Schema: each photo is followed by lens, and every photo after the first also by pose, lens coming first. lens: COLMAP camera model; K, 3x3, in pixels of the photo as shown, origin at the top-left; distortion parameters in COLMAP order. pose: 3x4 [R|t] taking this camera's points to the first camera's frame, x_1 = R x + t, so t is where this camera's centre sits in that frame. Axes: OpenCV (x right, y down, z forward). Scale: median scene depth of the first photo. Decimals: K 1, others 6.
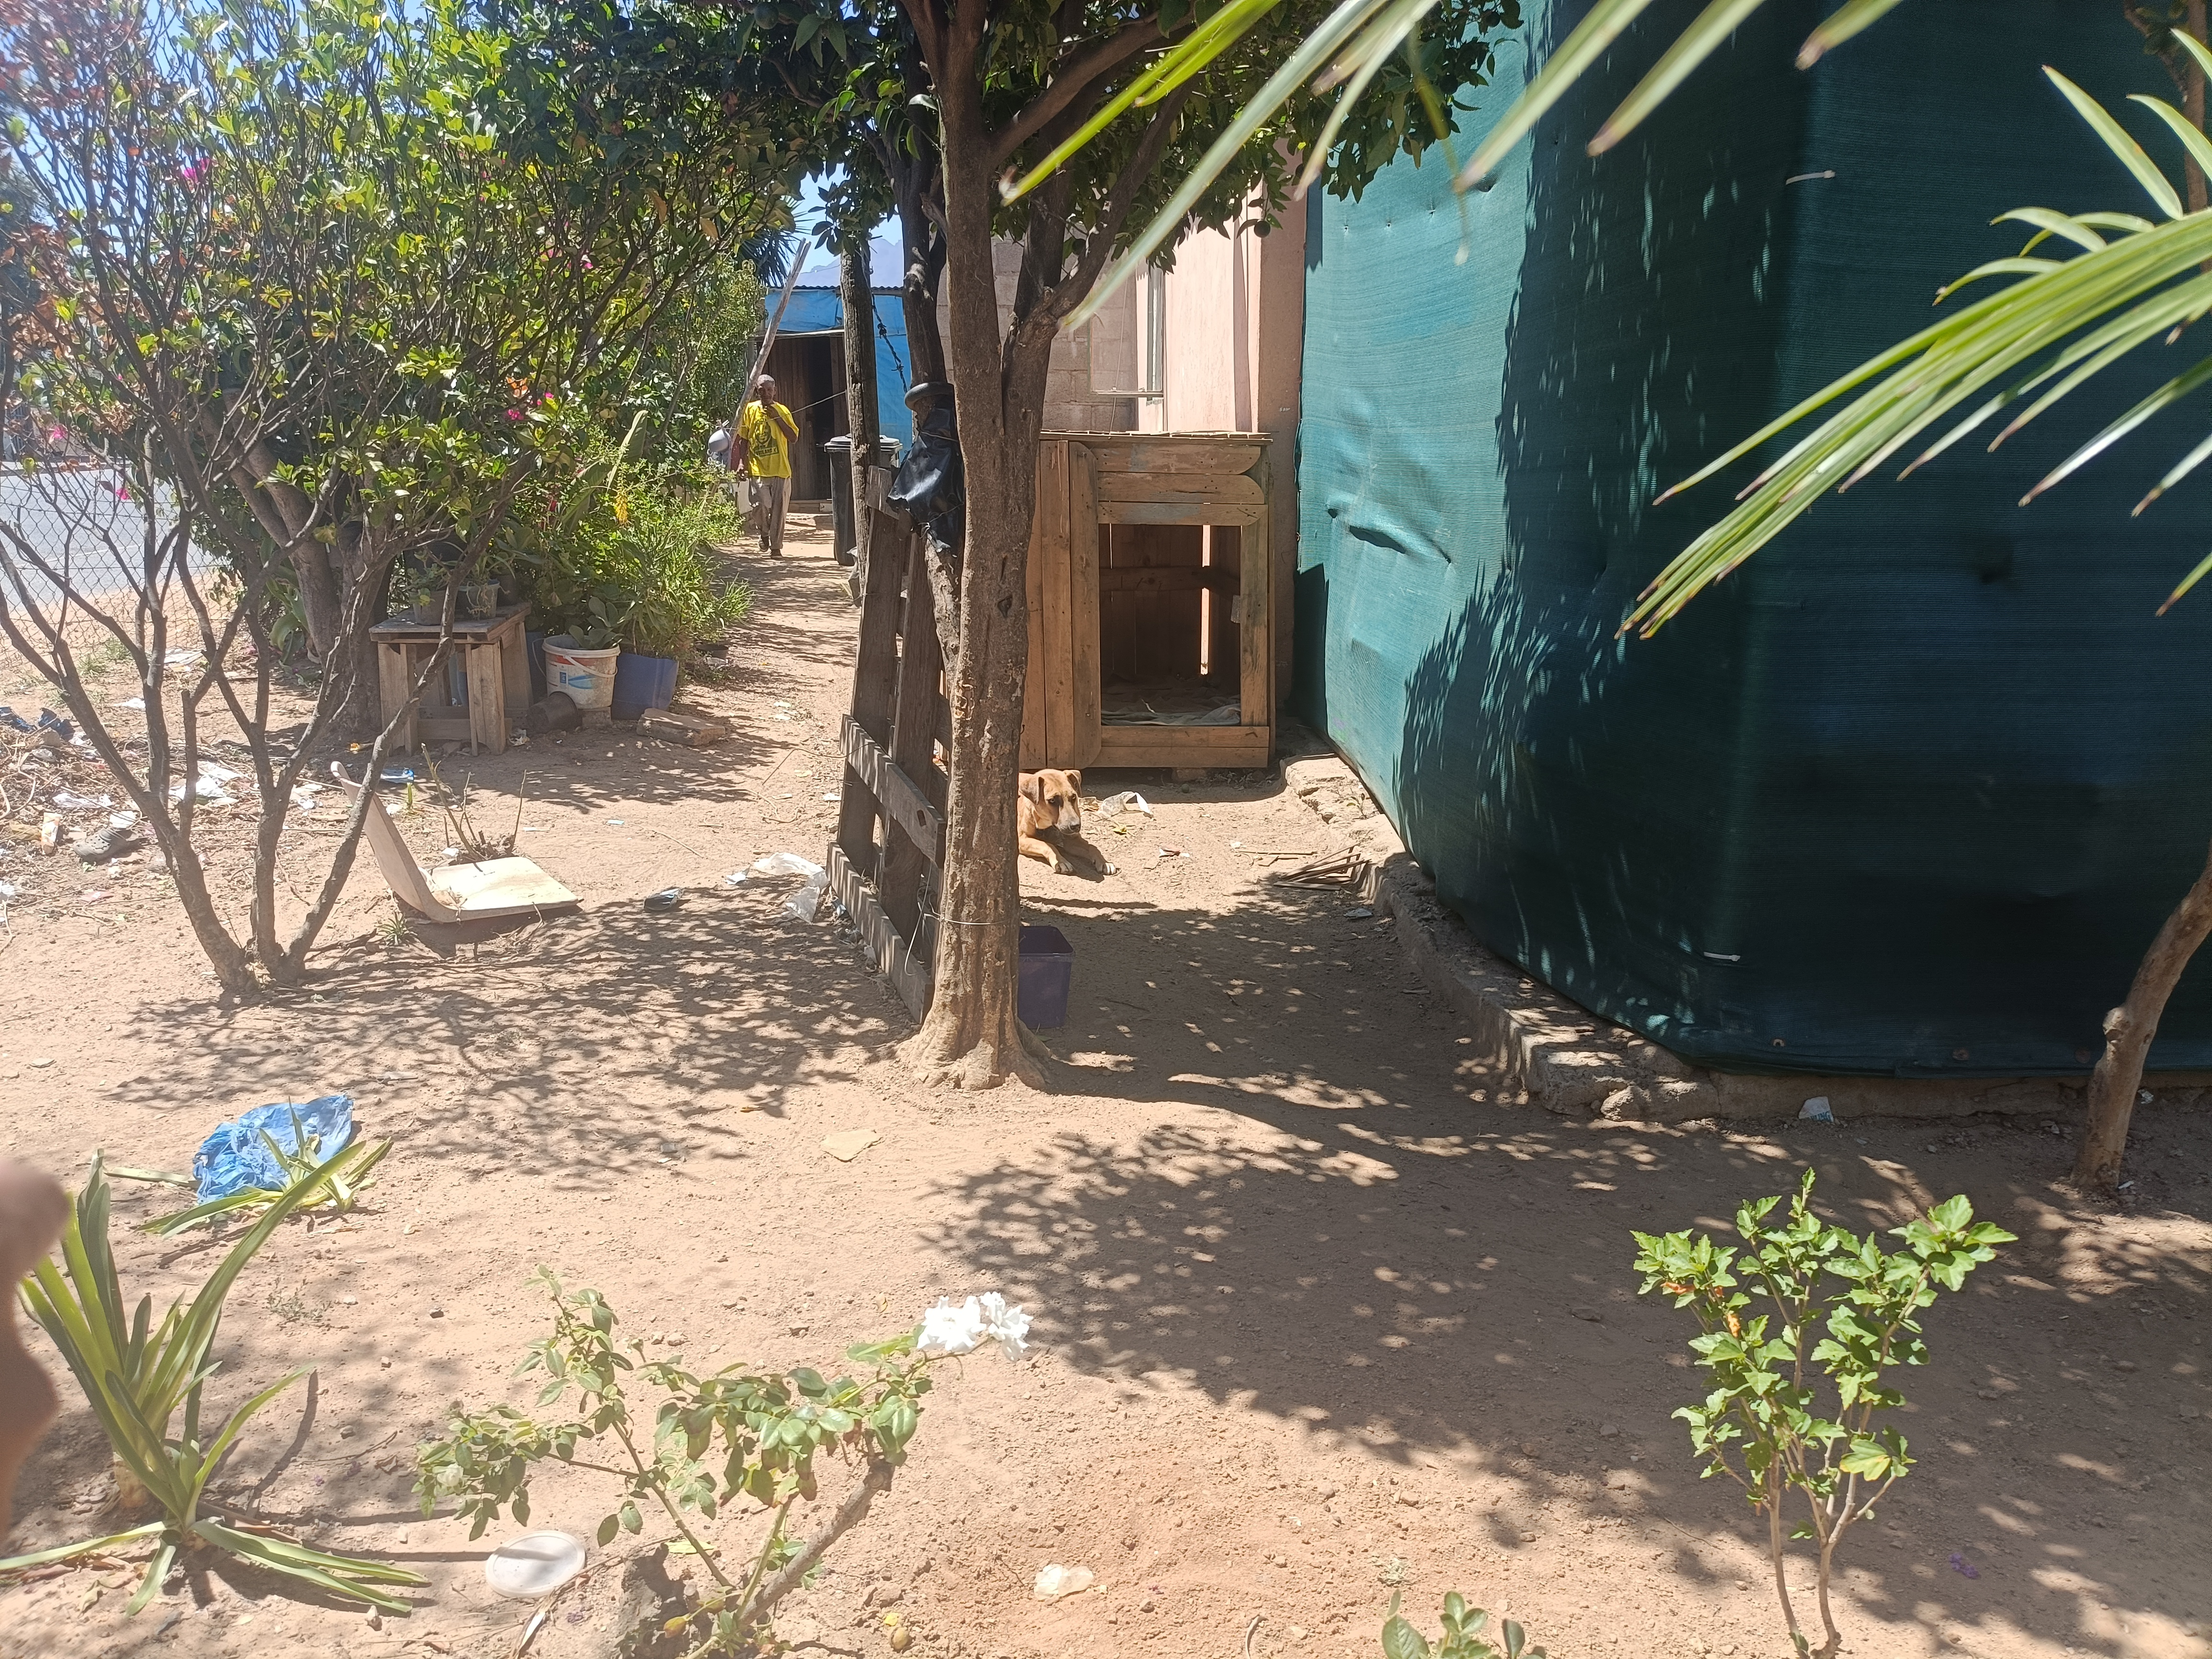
lens RADIAL K [[1660.7, 0, 1161.3], [0, 1660.7, 829.2], [0, 0, 1]] dist [0.020142, -0.020631]
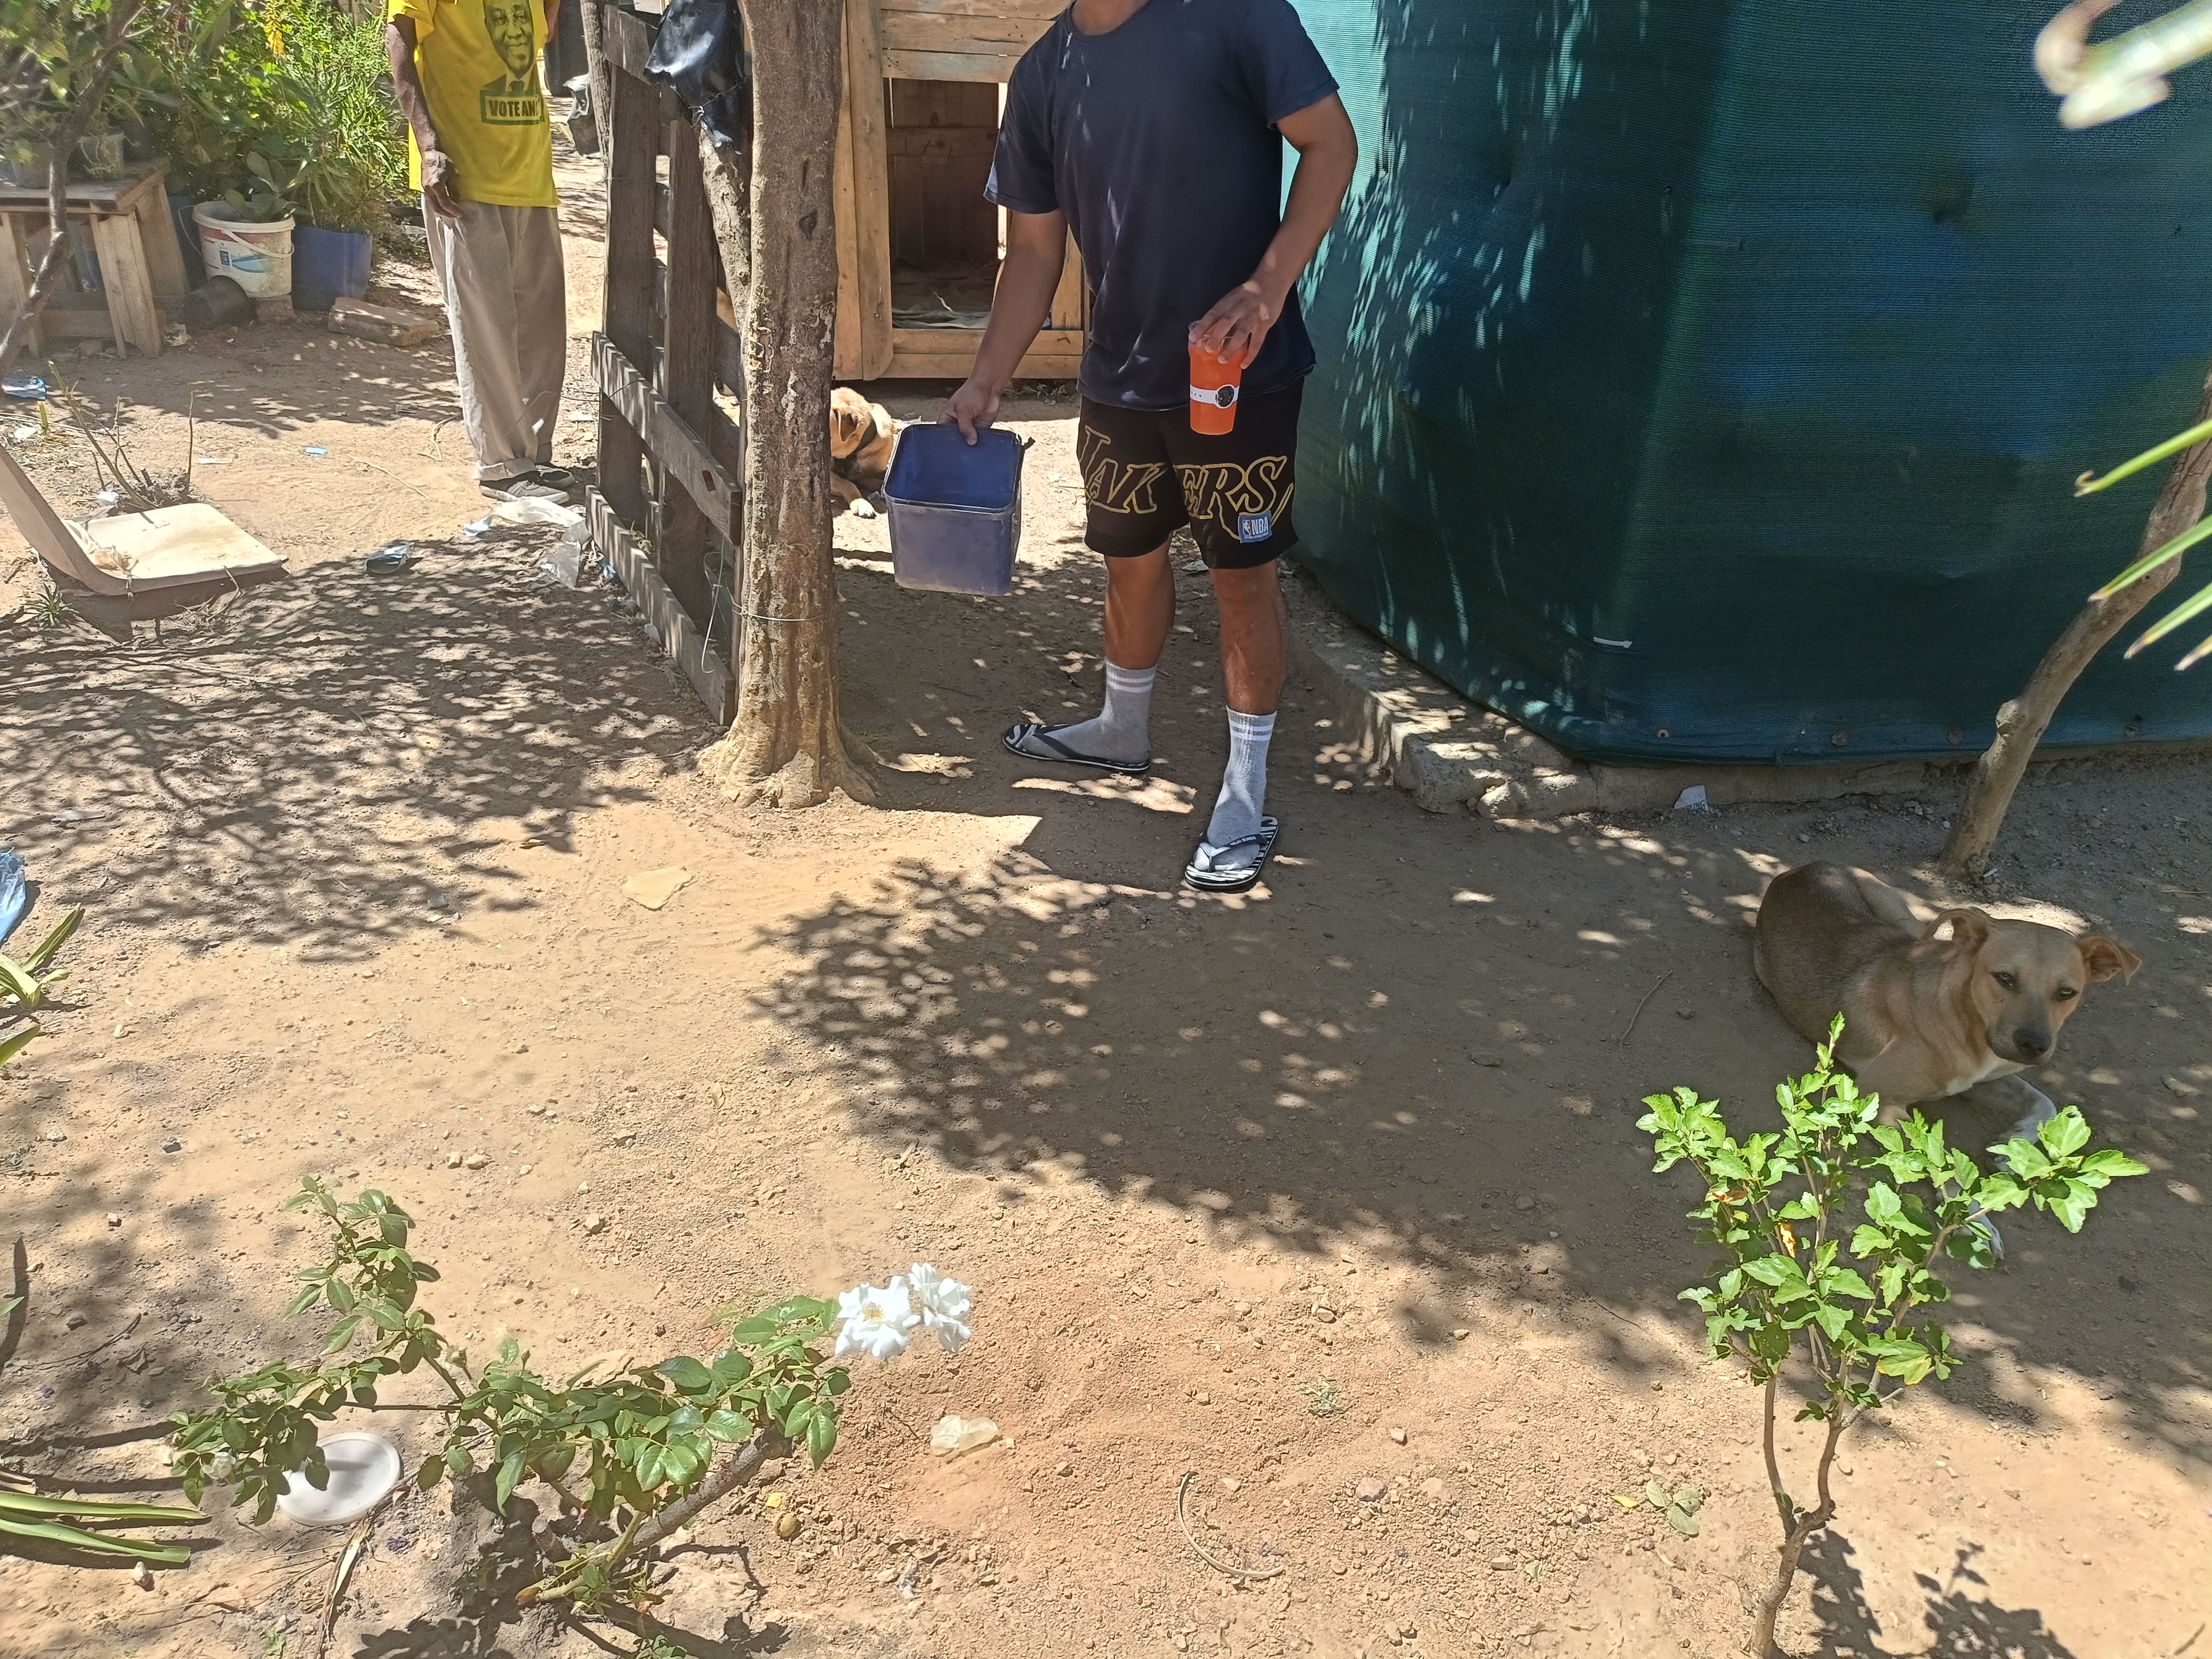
lens RADIAL K [[1660.7, 0, 1161.3], [0, 1660.7, 829.2], [0, 0, 1]] dist [0.020142, -0.020631]
pose [[0.989725, -0.026837, 0.140442, -0.045193], [-0.010368, 0.966172, 0.257690, -0.061466], [-0.142606, -0.256498, 0.955967, 0.133986]]
